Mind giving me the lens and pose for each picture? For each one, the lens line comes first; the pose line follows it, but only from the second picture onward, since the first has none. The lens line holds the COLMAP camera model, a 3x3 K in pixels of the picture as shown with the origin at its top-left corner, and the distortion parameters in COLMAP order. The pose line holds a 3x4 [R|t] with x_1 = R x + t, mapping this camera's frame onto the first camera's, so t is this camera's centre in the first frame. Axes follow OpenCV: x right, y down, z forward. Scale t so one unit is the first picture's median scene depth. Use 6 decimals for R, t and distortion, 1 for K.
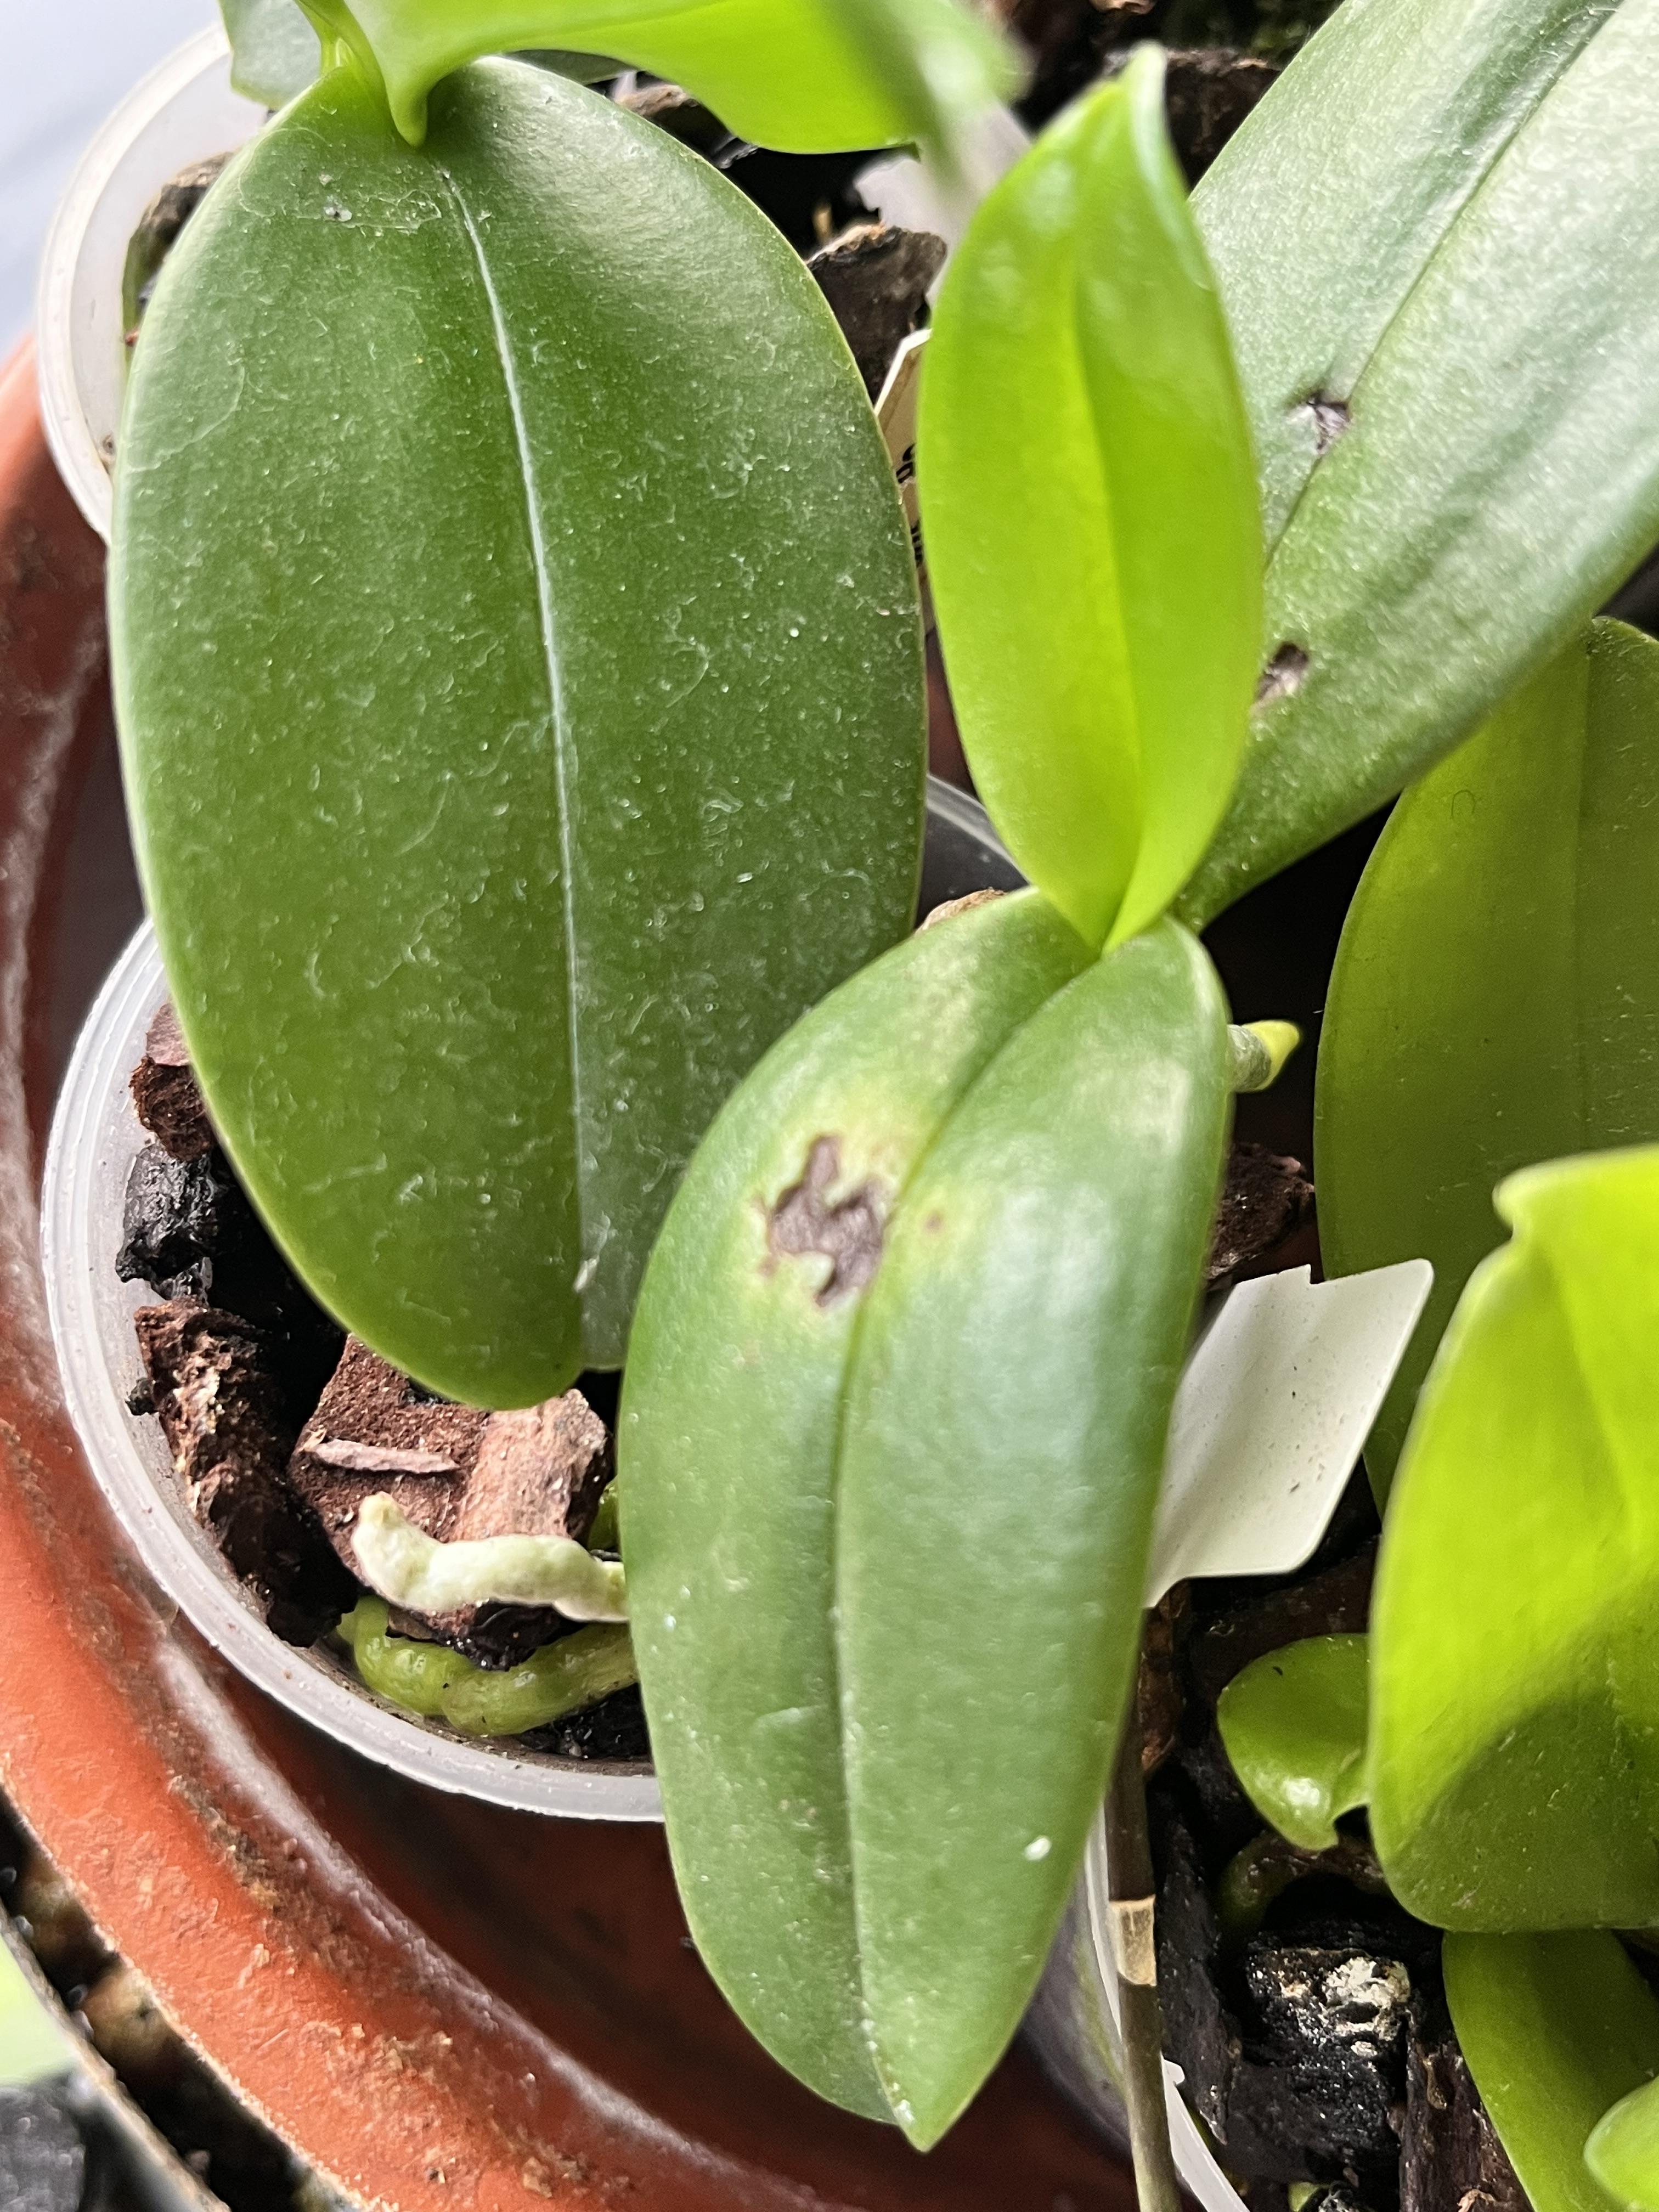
lens RADIAL K [[2288.0, 0, 829.5], [0, 2288.0, 1106.0], [0, 0, 1]] dist [0.073845, -0.224377]
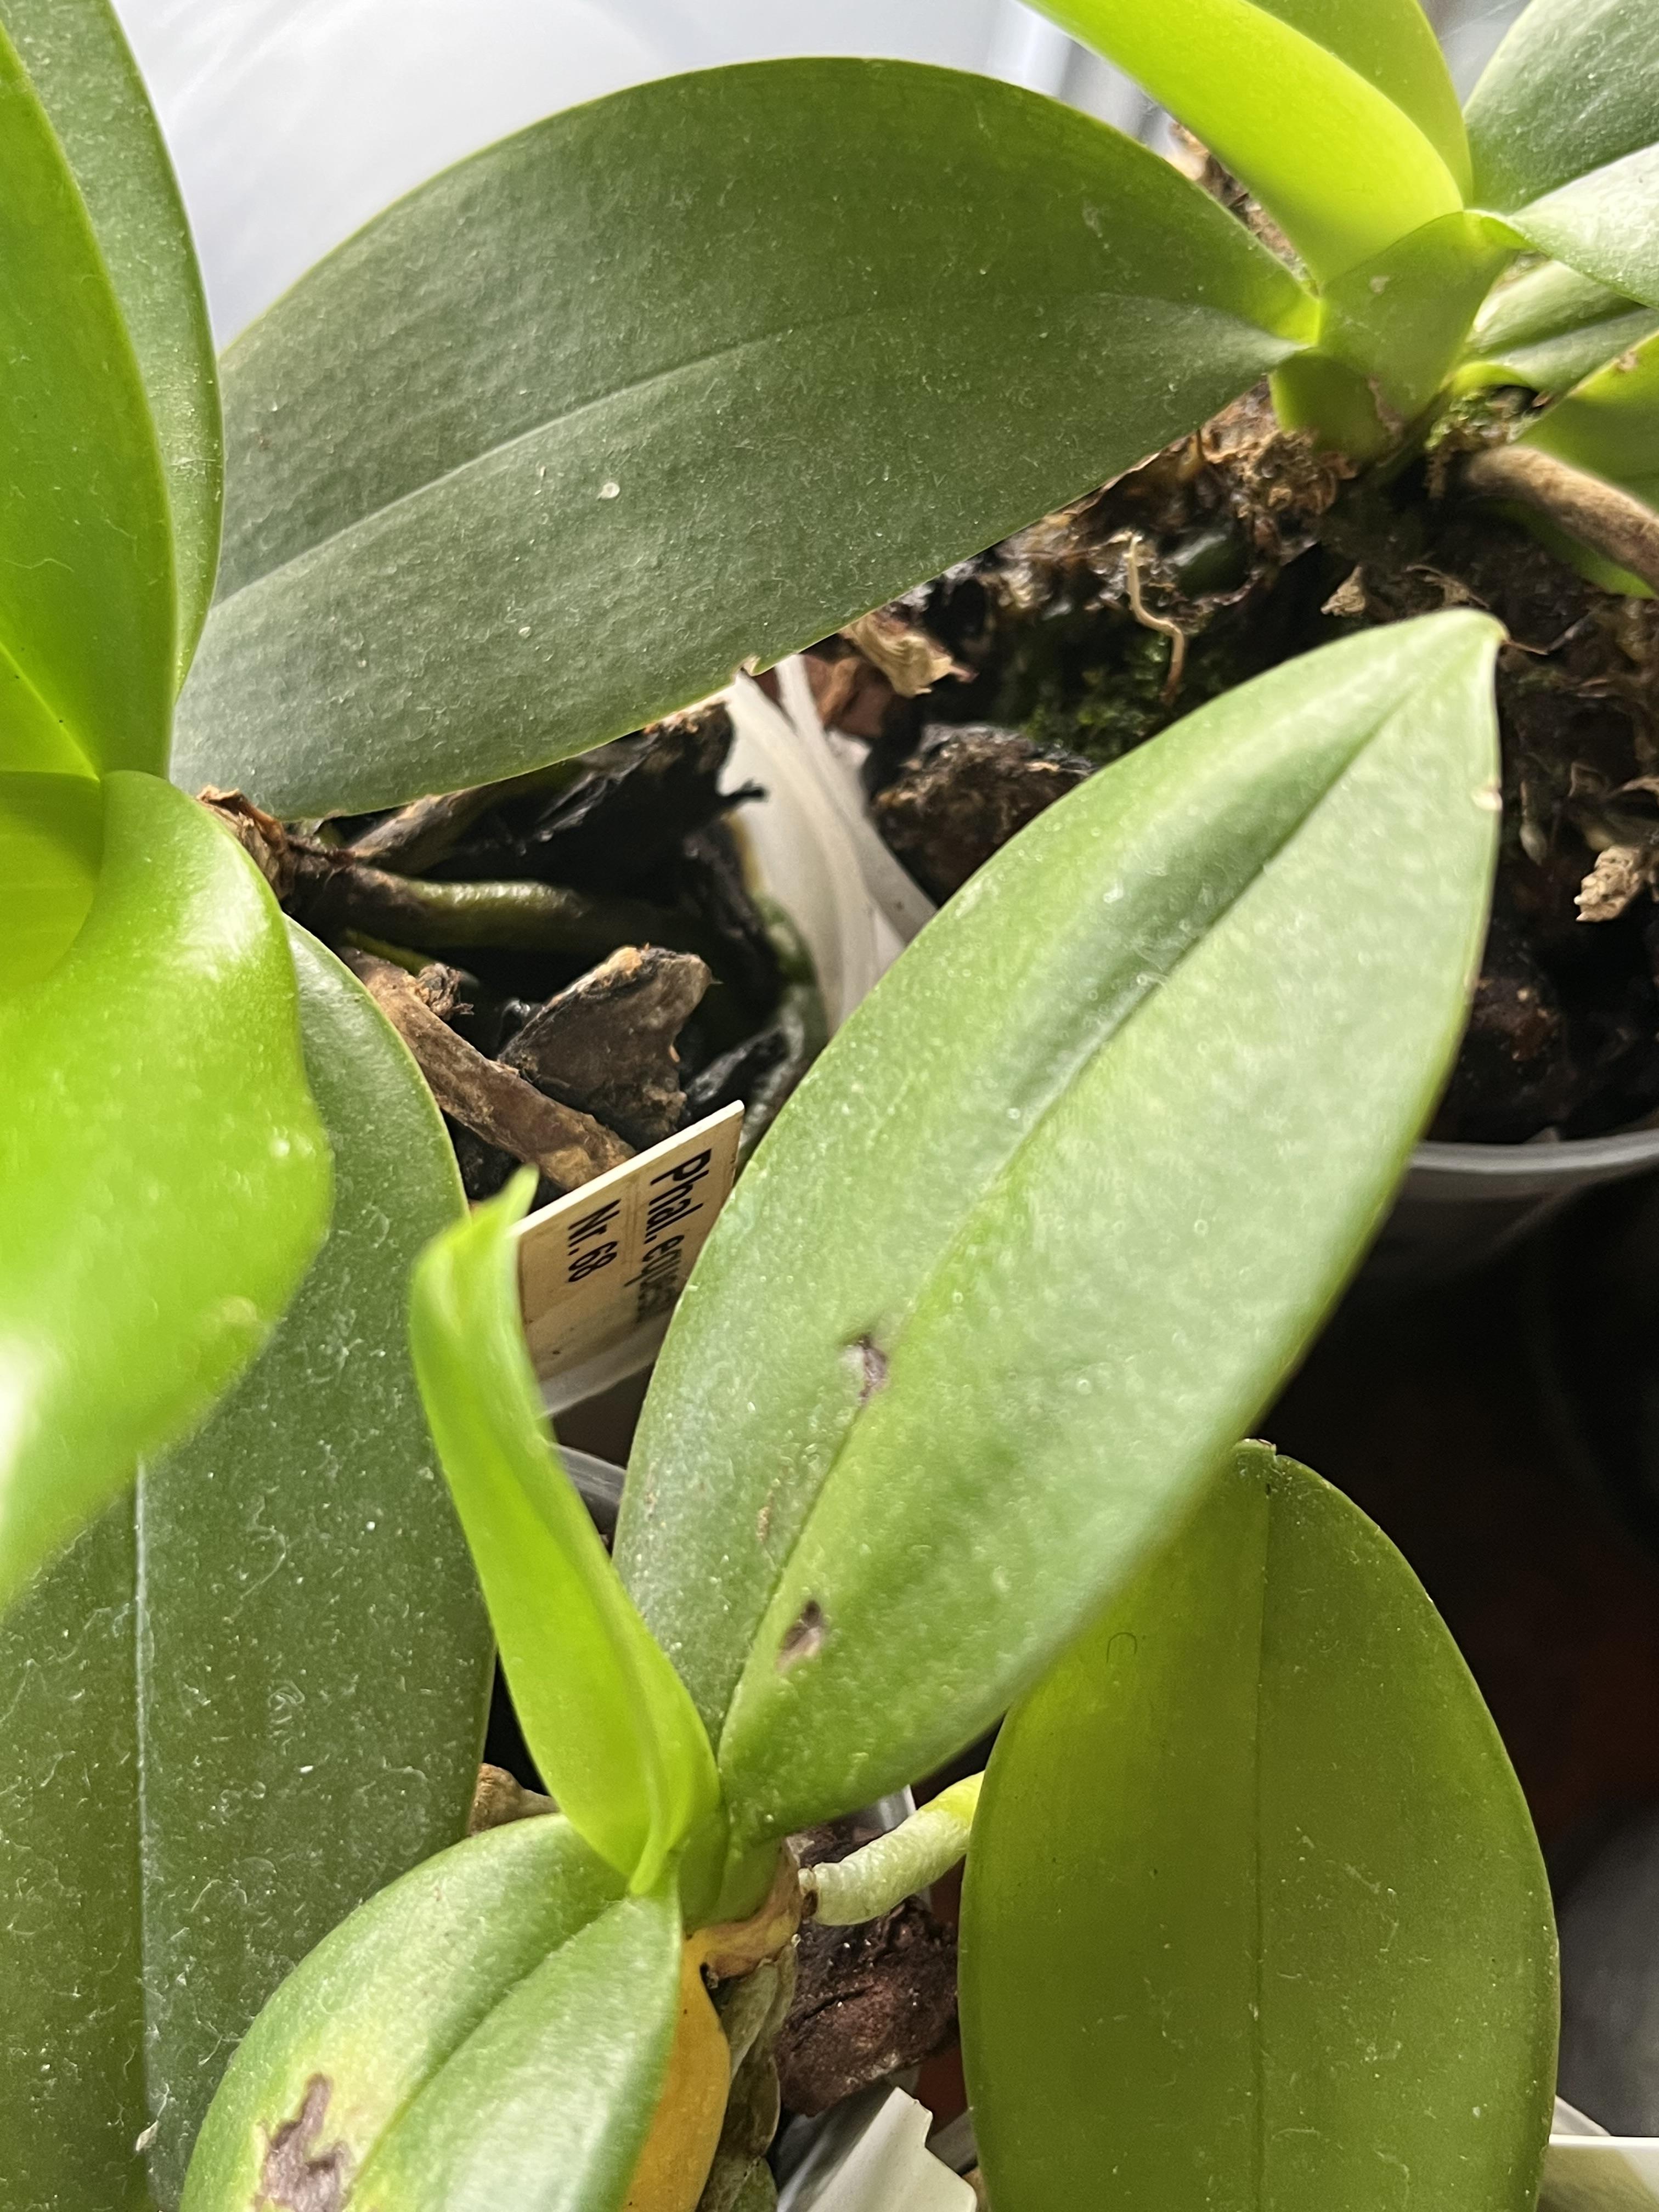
lens RADIAL K [[2288.0, 0, 829.5], [0, 2288.0, 1106.0], [0, 0, 1]] dist [0.073845, -0.224377]
pose [[0.981816, 0.040742, -0.185414, 0.372064], [-0.040480, 0.999167, 0.005200, -0.411268], [0.185471, 0.002401, 0.982647, 0.030476]]
